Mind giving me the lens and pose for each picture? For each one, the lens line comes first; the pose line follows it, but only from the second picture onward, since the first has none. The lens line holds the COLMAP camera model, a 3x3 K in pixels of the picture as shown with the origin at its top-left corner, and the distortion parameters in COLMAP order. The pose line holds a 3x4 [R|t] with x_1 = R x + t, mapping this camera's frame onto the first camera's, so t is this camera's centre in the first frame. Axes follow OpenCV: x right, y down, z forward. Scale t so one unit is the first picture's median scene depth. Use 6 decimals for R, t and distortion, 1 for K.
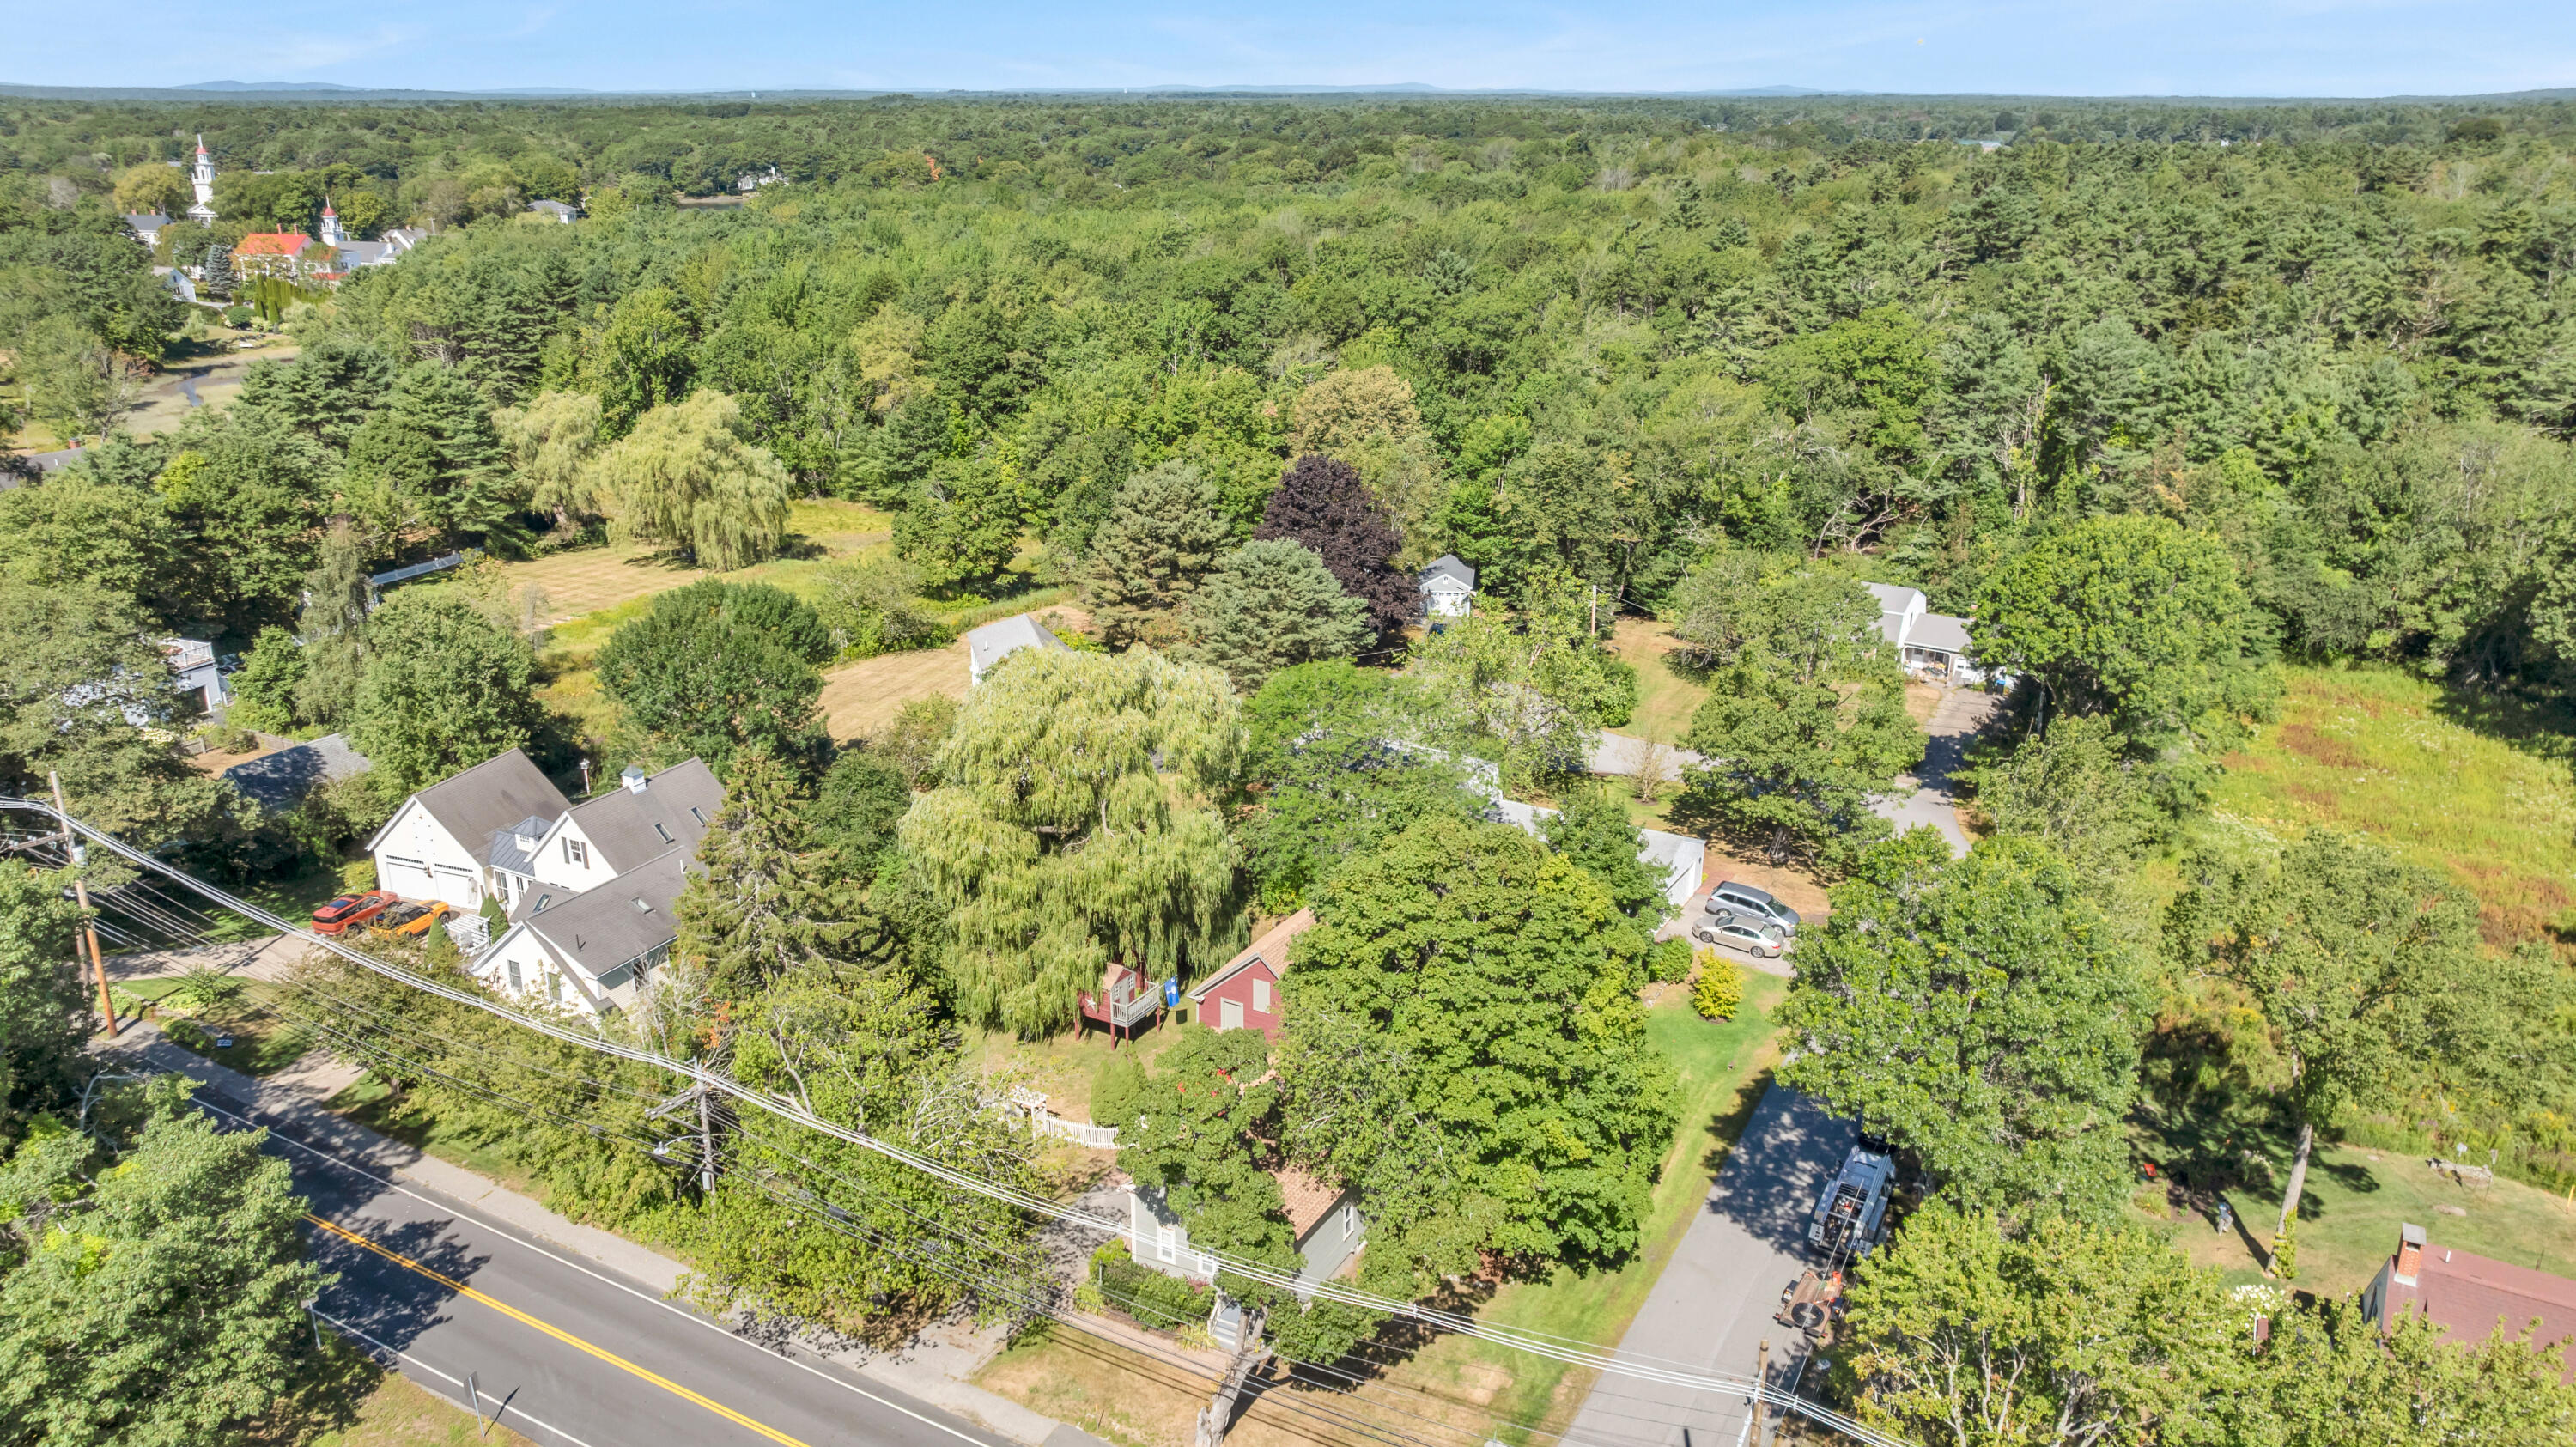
lens RADIAL K [[1782.0, 0, 1288.7], [0, 1782.0, 721.4], [0, 0, 1]] dist [-0.029153, -0.003556]
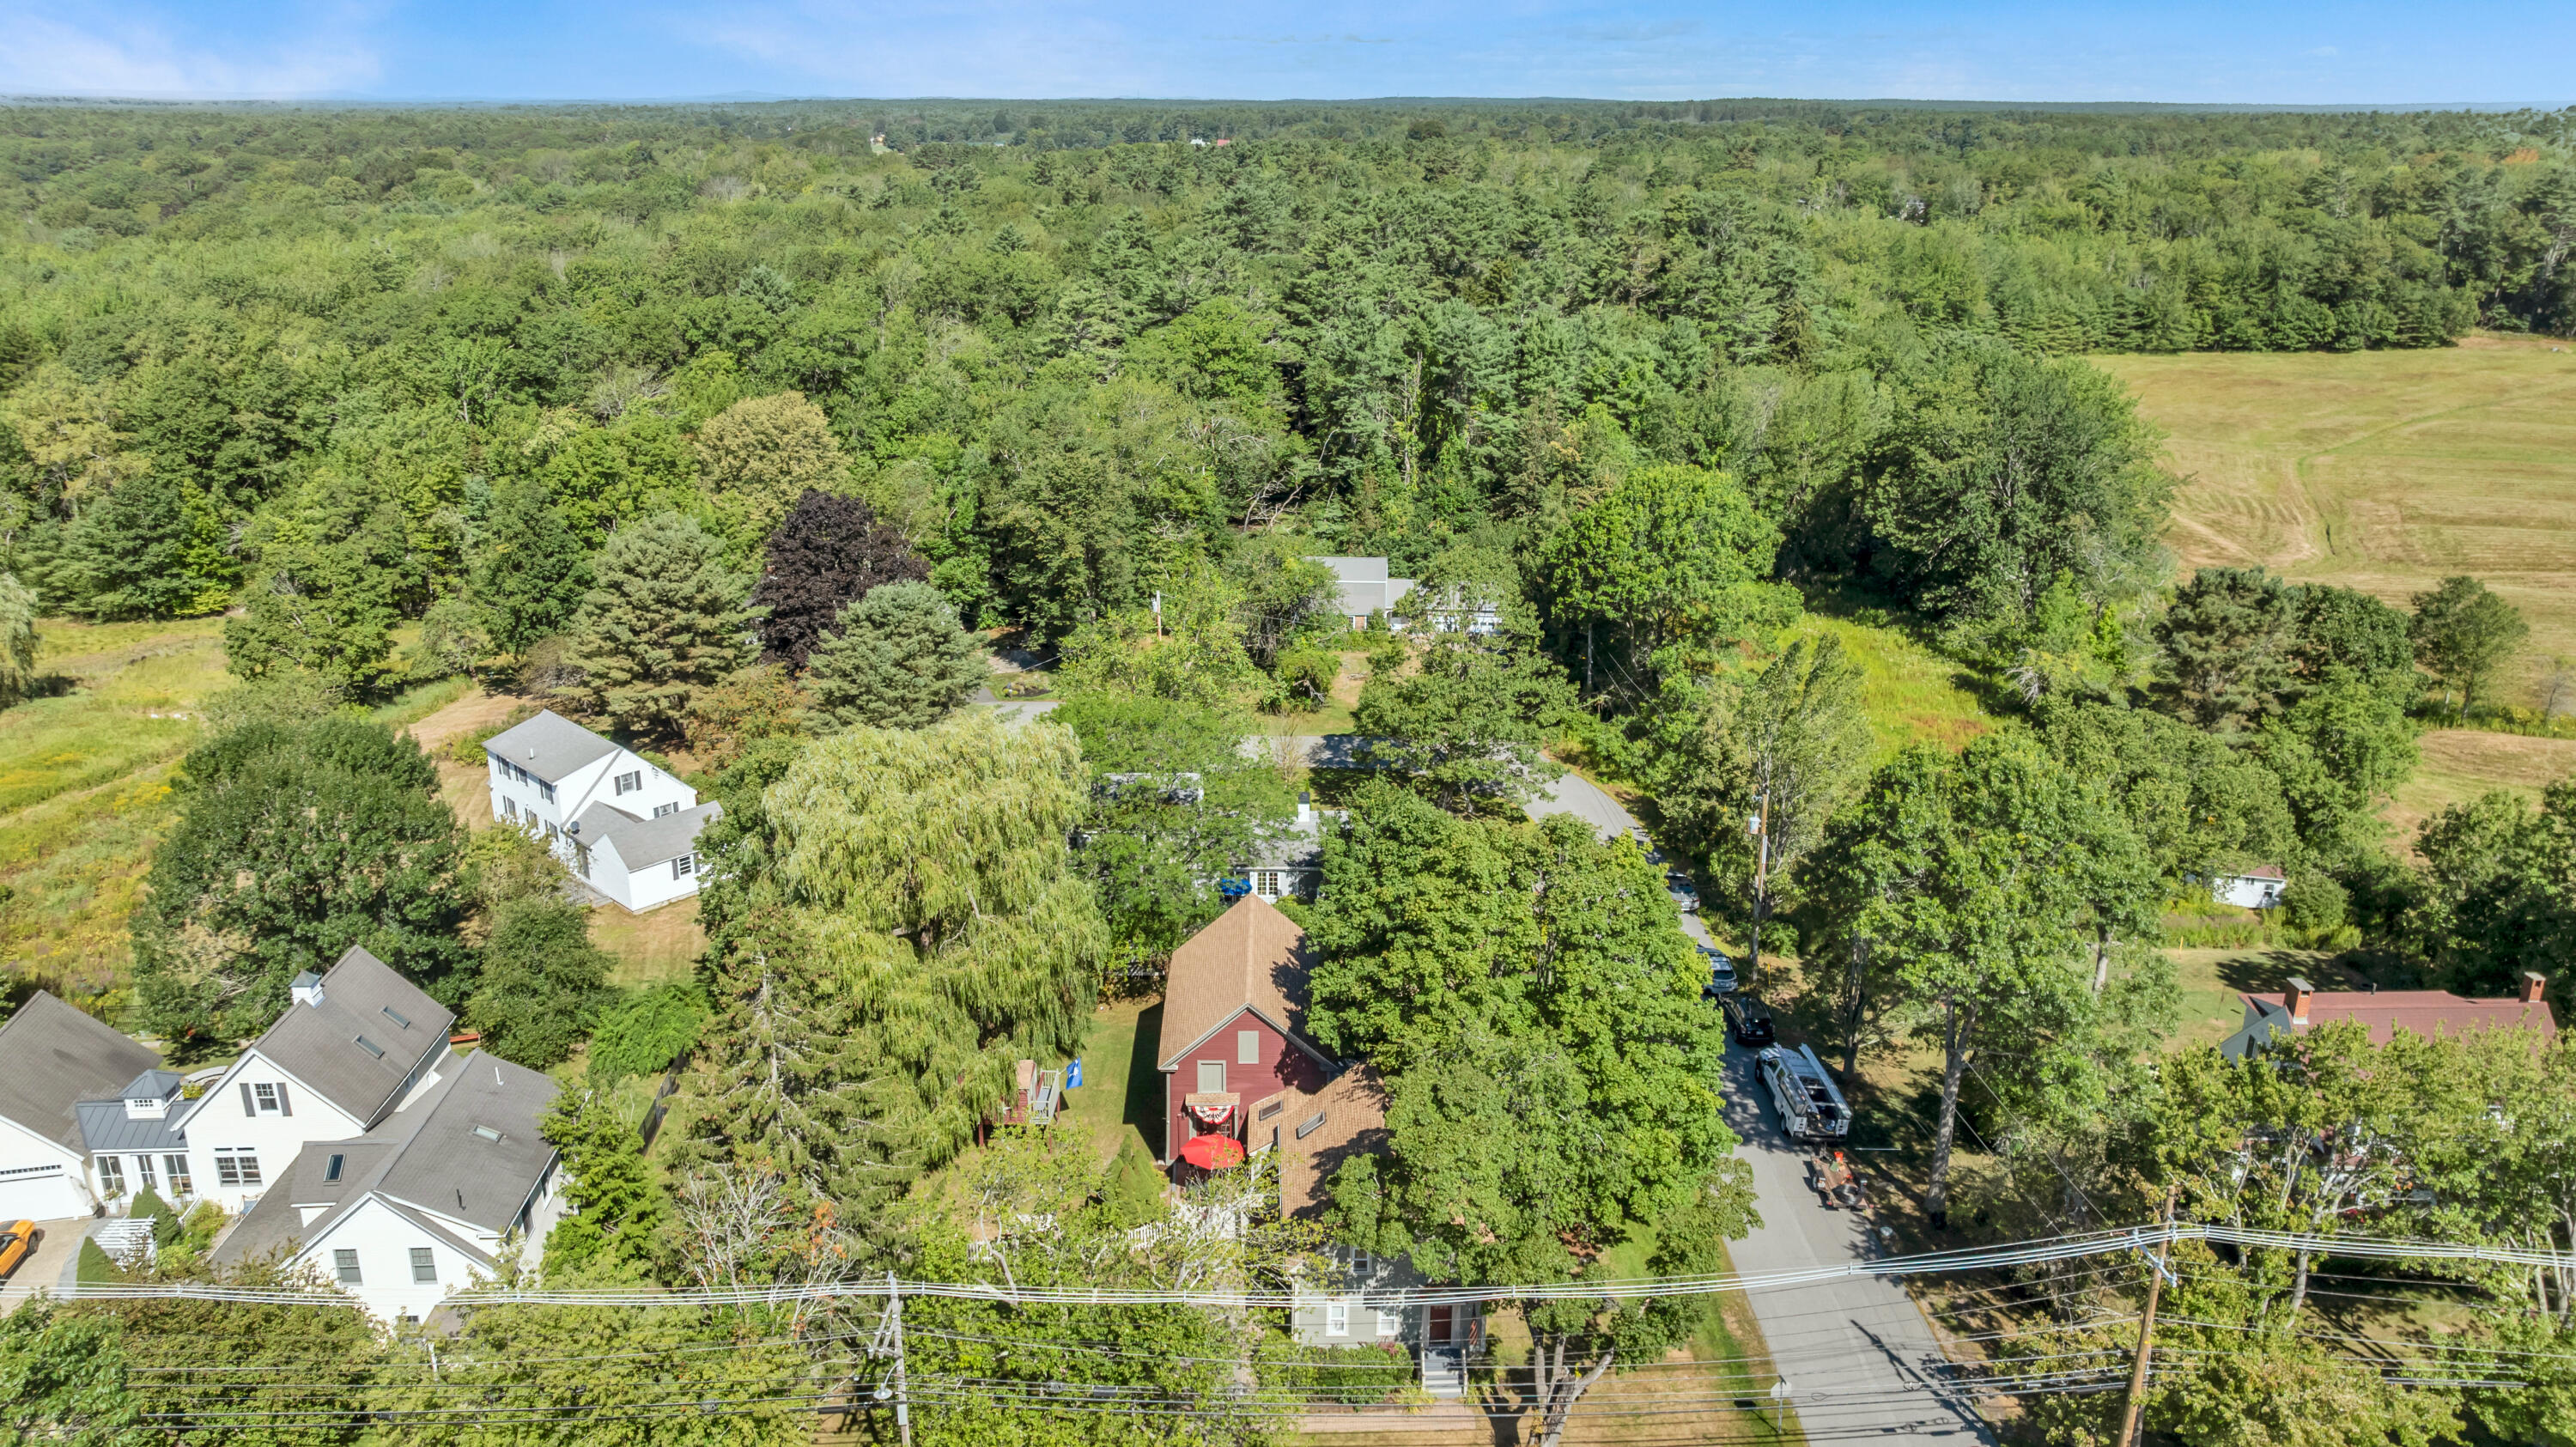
lens RADIAL K [[1782.0, 0, 1282.6], [0, 1782.0, 723.4], [0, 0, 1]] dist [-0.029153, -0.003556]
pose [[0.866060, -0.162351, 0.472845, -0.202655], [0.163152, 0.985804, 0.039647, -0.024758], [-0.472569, 0.042809, 0.880253, 0.069477]]
